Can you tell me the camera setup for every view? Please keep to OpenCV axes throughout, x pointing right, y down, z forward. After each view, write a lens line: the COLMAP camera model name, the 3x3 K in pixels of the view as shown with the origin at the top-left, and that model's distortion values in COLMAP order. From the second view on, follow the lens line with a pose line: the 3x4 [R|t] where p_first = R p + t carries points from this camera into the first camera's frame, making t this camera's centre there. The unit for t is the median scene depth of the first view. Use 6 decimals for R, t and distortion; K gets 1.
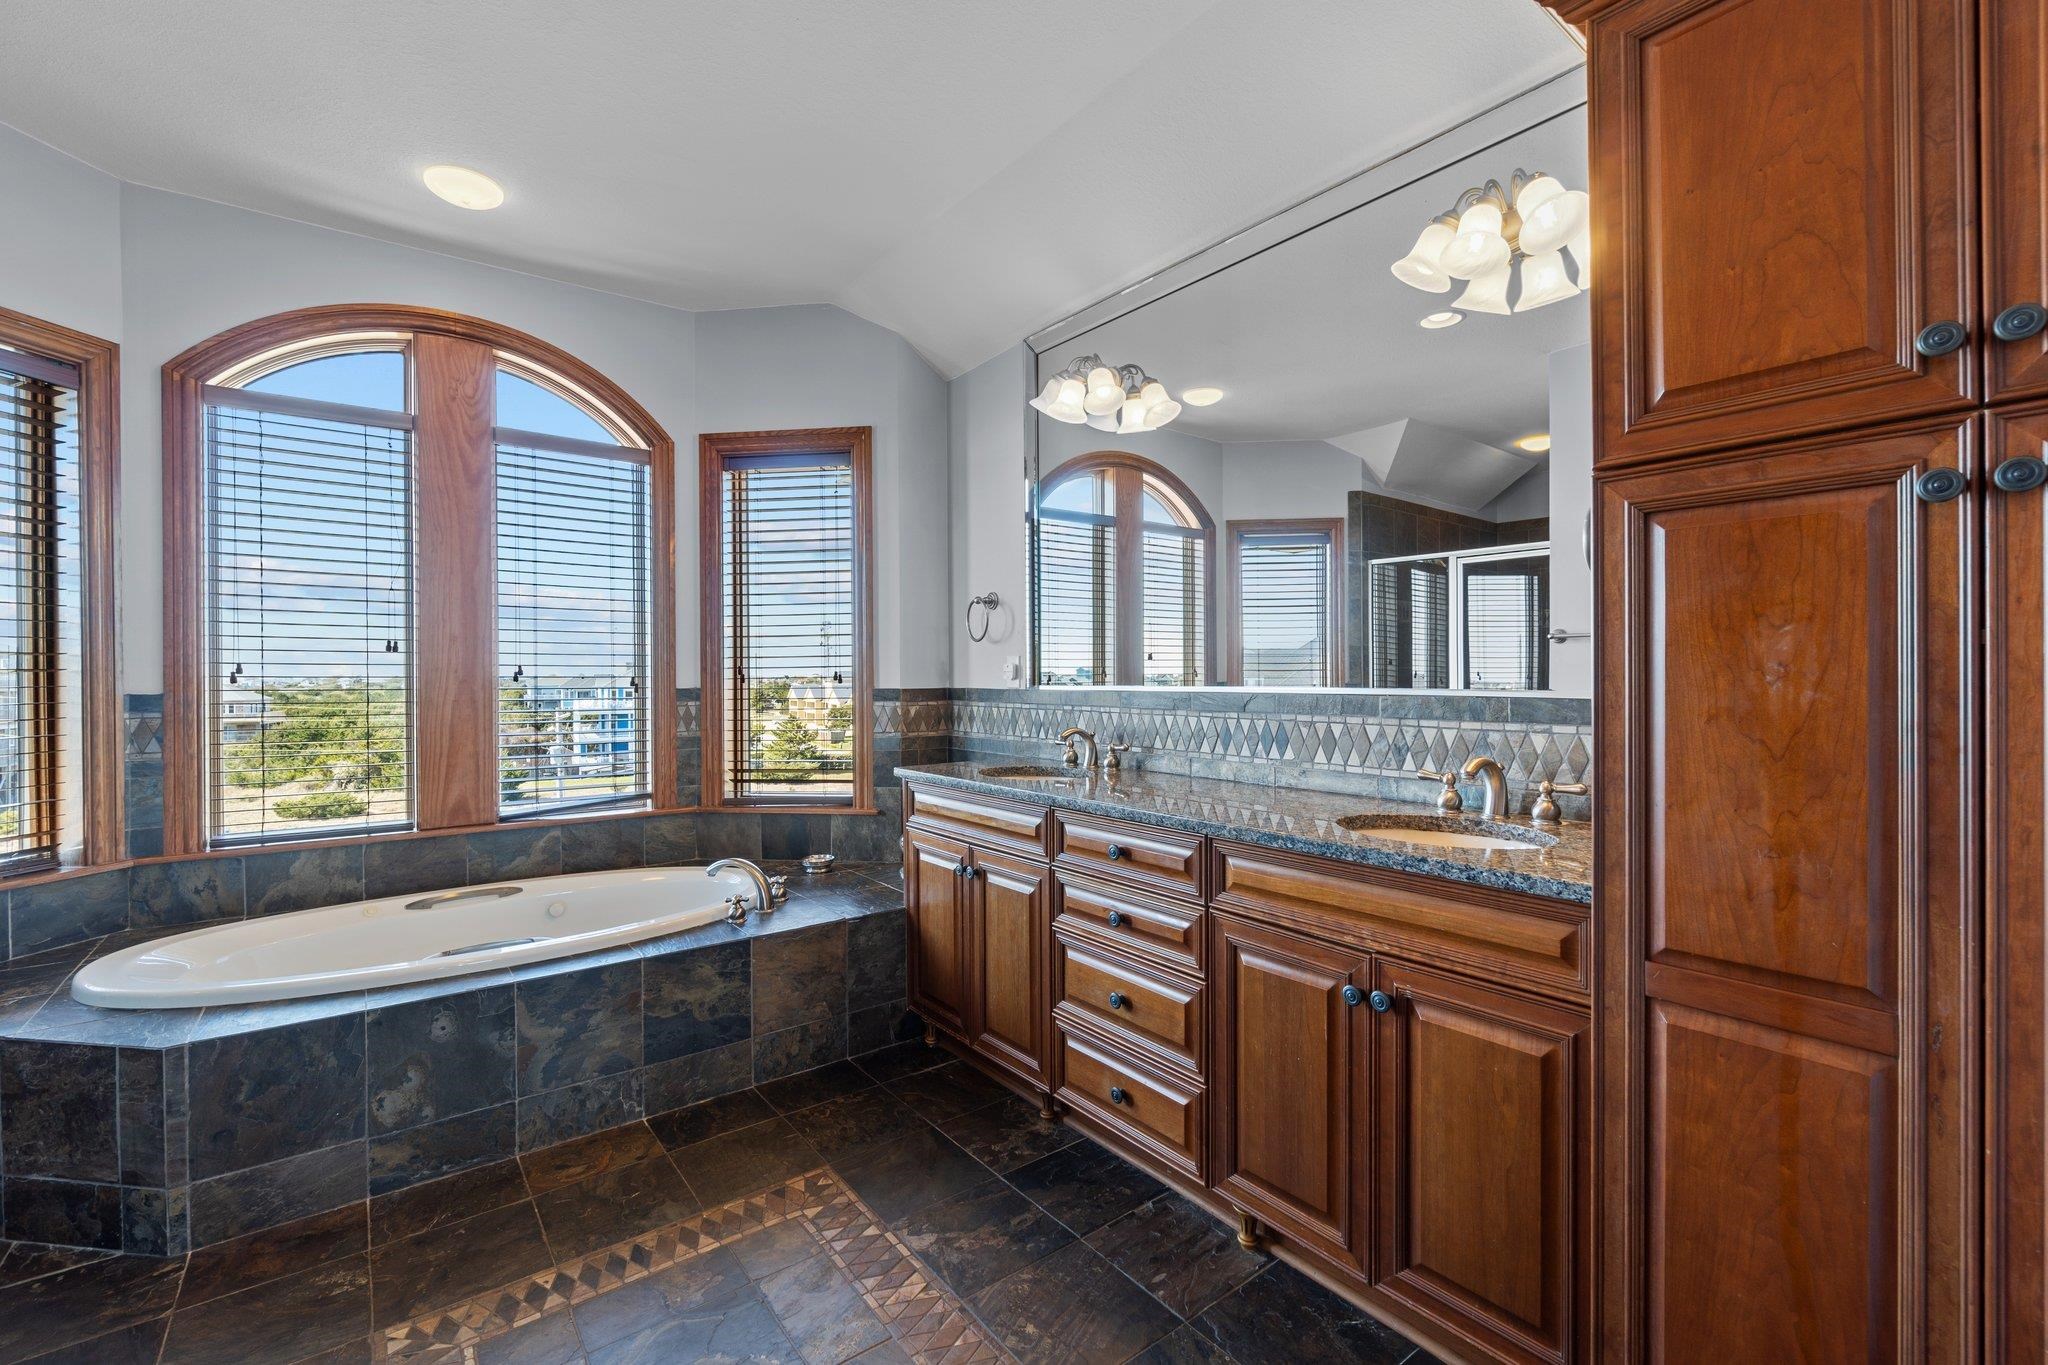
lens RADIAL K [[889.6, 0, 1024.2], [0, 889.6, 679.5], [0, 0, 1]] dist [-0.001280, -0.000018]
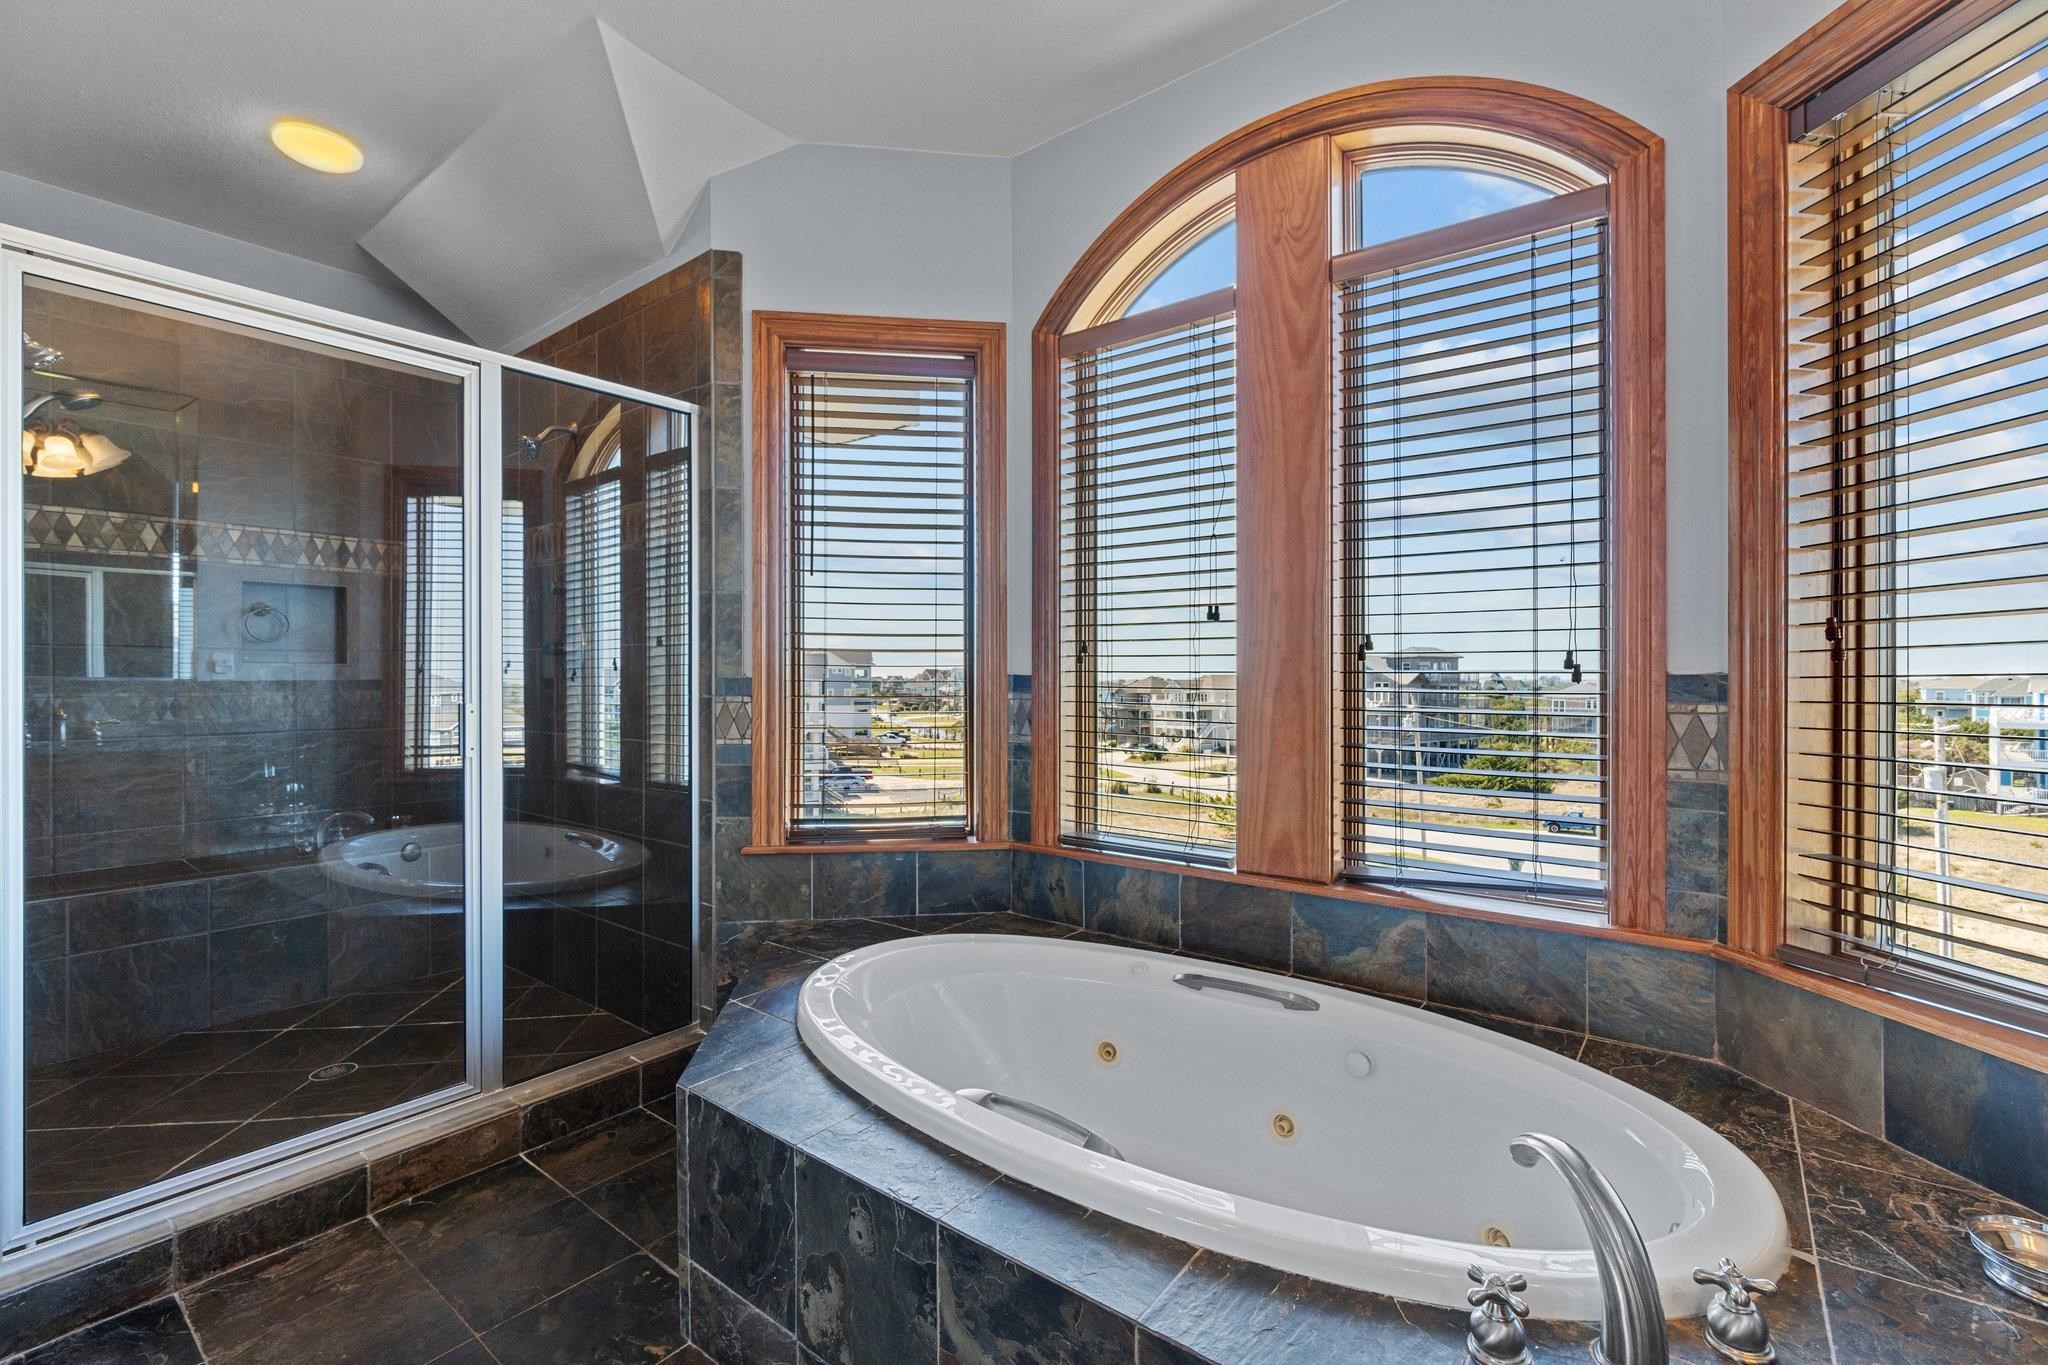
lens RADIAL K [[889.6, 0, 1024.2], [0, 889.6, 679.5], [0, 0, 1]] dist [-0.001280, -0.000018]
pose [[0.265461, 0.007348, -0.964094, -0.041315], [-0.007890, 0.999954, 0.005449, 0.014278], [0.964089, 0.006161, 0.265506, 0.632407]]
